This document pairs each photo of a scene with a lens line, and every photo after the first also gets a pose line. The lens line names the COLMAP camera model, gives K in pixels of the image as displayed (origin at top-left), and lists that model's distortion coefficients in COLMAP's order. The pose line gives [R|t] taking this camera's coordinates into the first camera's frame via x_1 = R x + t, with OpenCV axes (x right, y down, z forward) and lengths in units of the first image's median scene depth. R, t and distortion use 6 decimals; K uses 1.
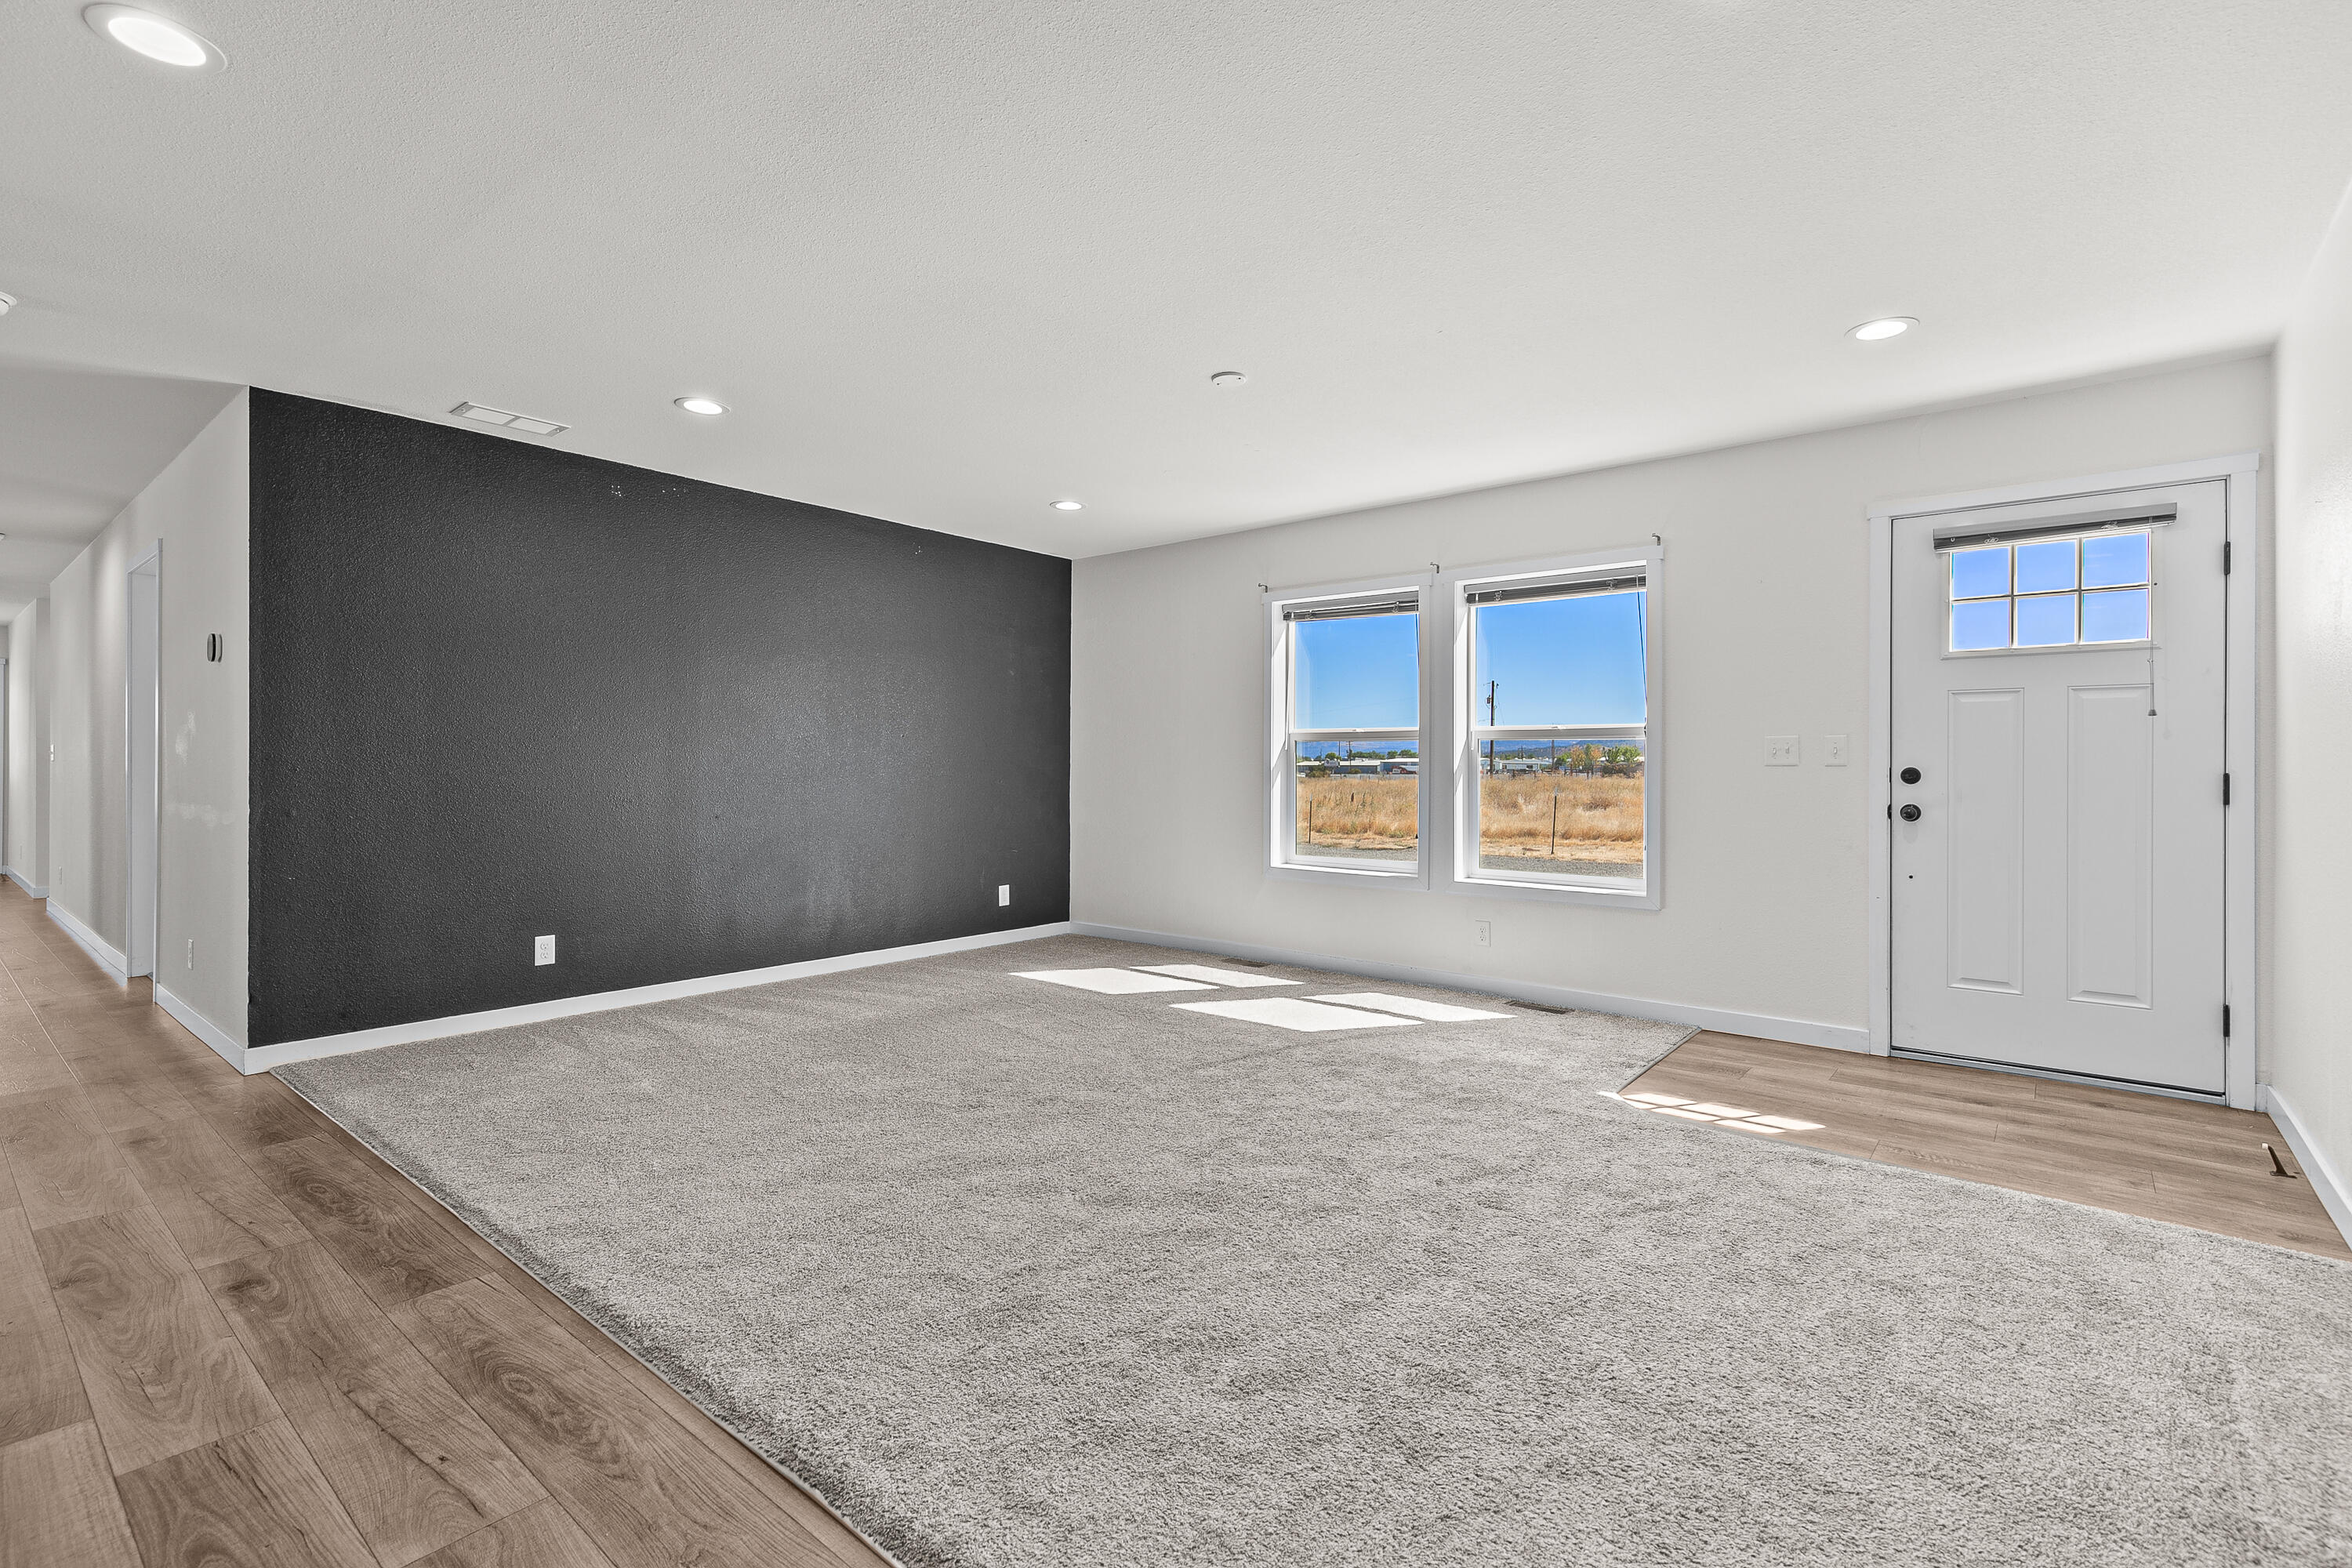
lens RADIAL K [[1076.8, 0, 1152.3], [0, 1076.8, 780.7], [0, 0, 1]] dist [0.014493, -0.002511]
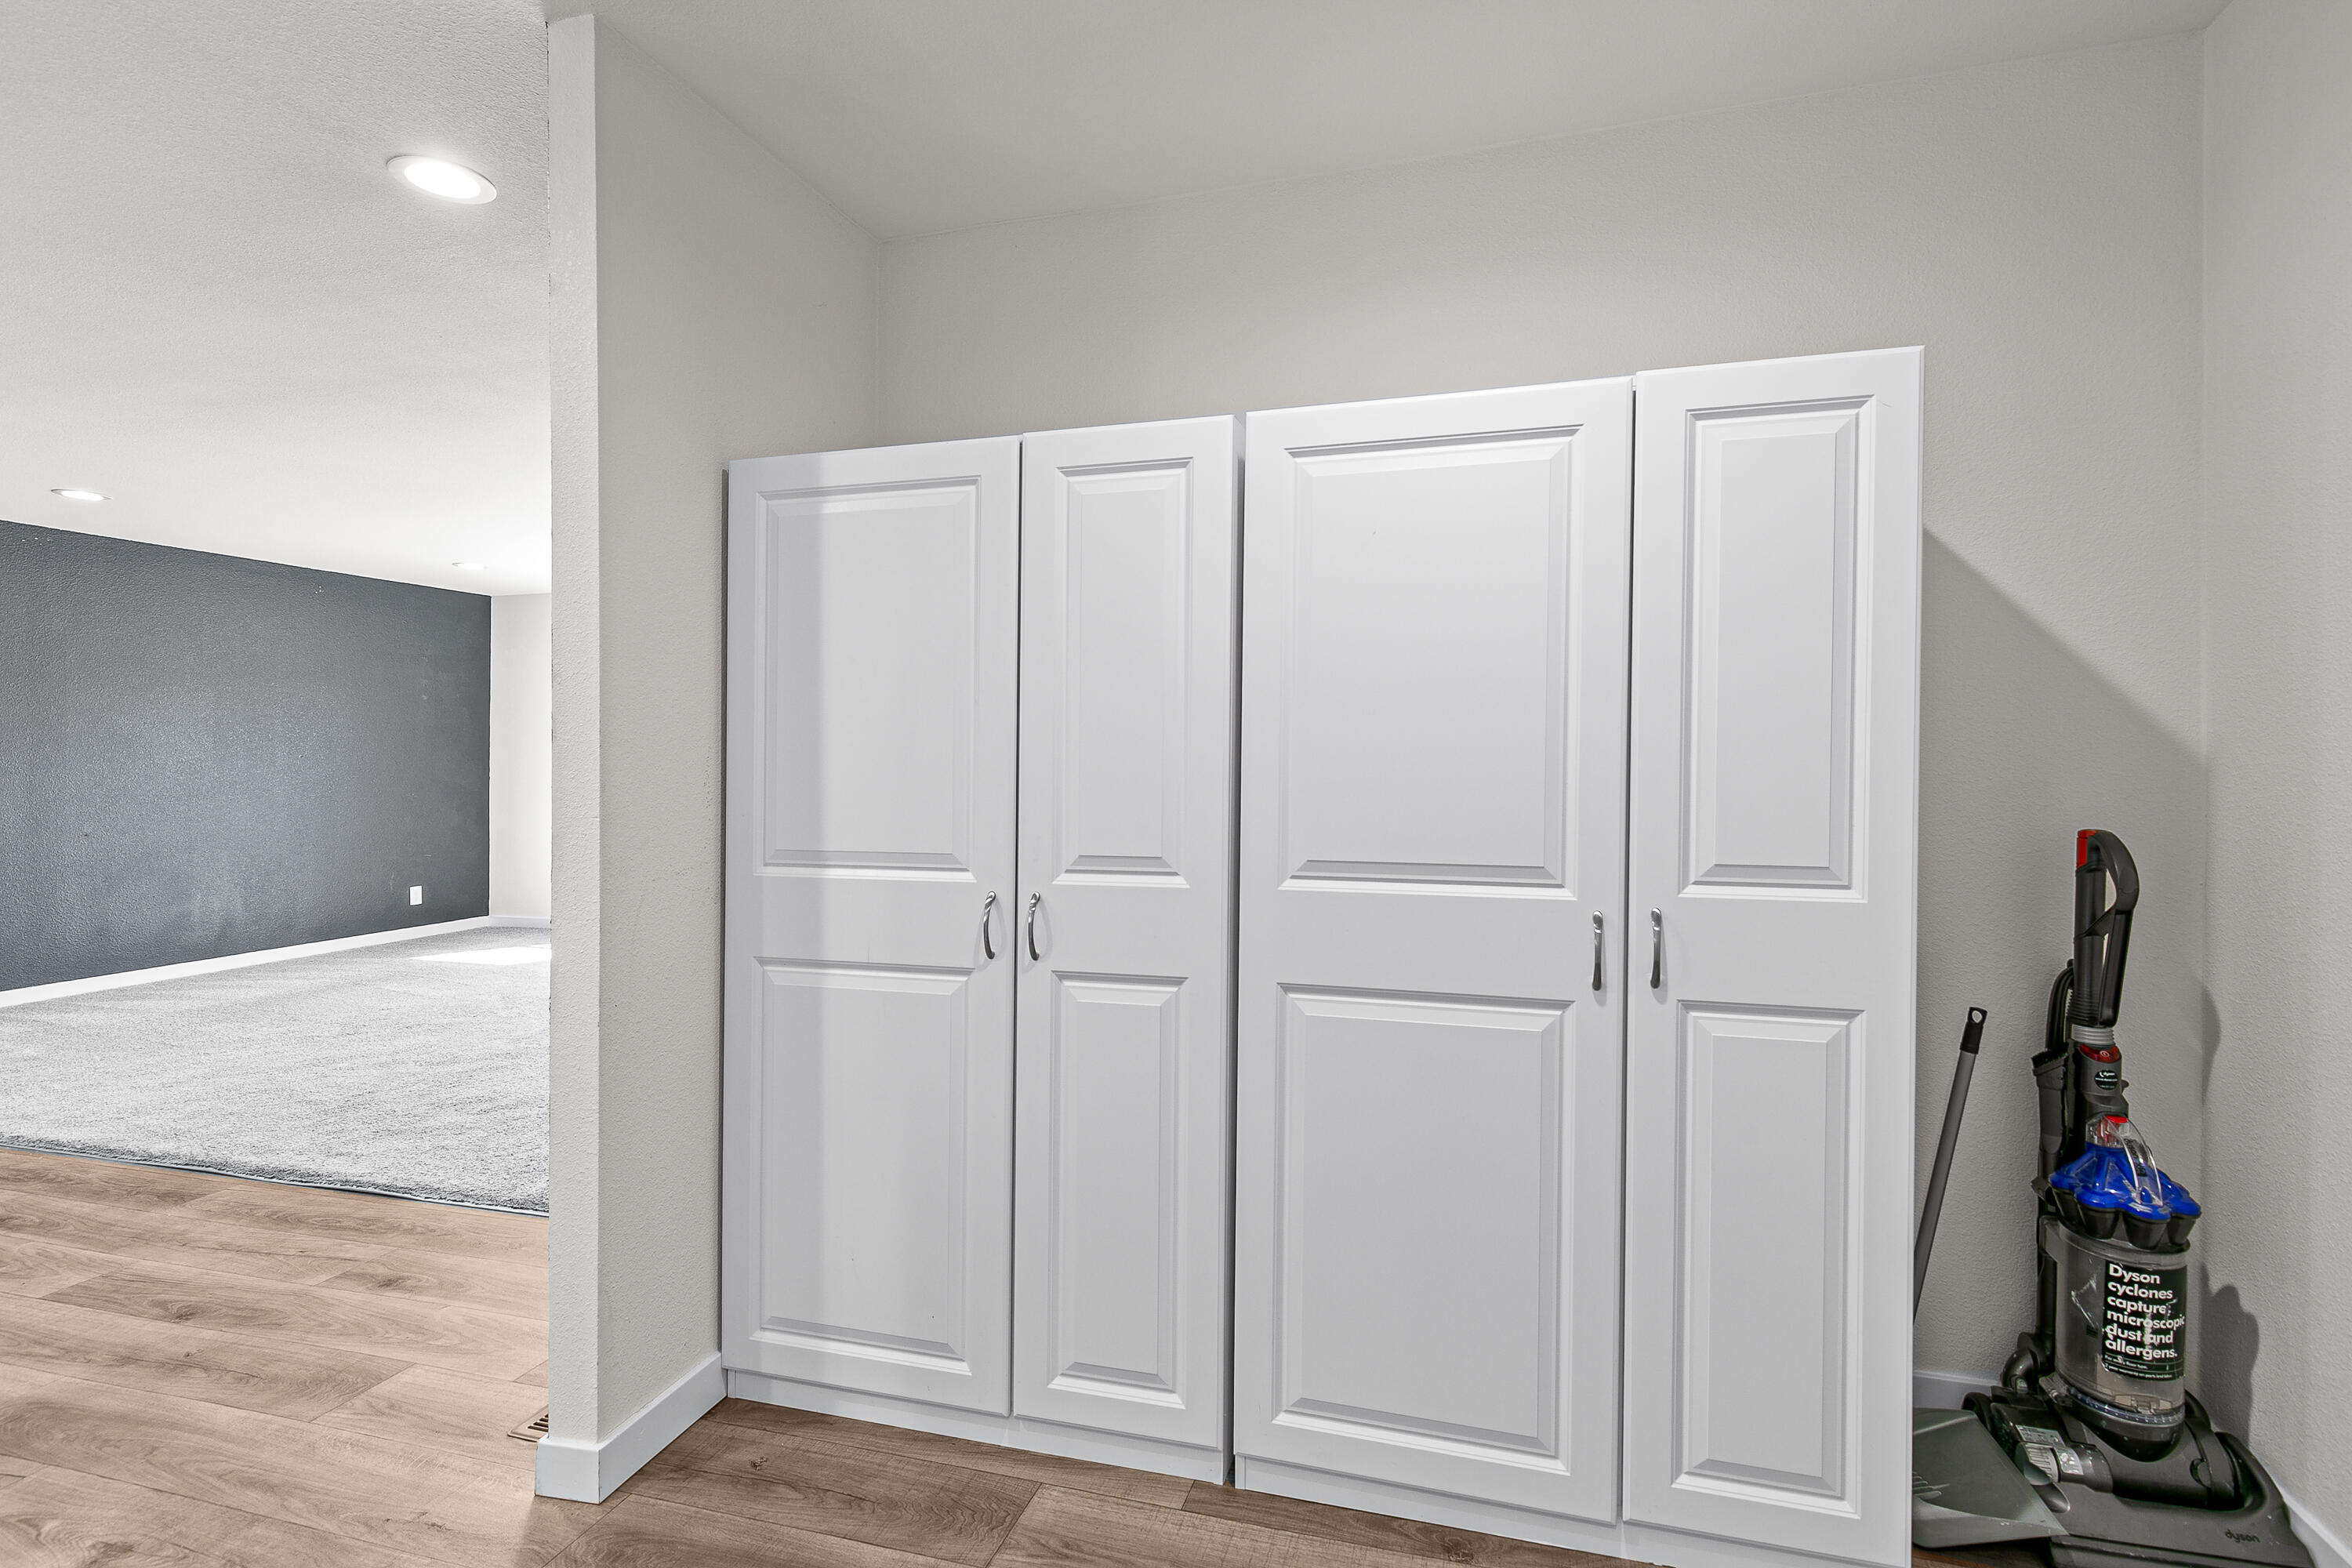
lens RADIAL K [[1076.8, 0, 1162.0], [0, 1076.8, 759.6], [0, 0, 1]] dist [0.014493, -0.002511]
pose [[0.911075, -0.006620, 0.412187, 0.142719], [0.013188, 0.999827, -0.013093, -0.014789], [-0.412029, 0.017364, 0.911005, -0.478402]]
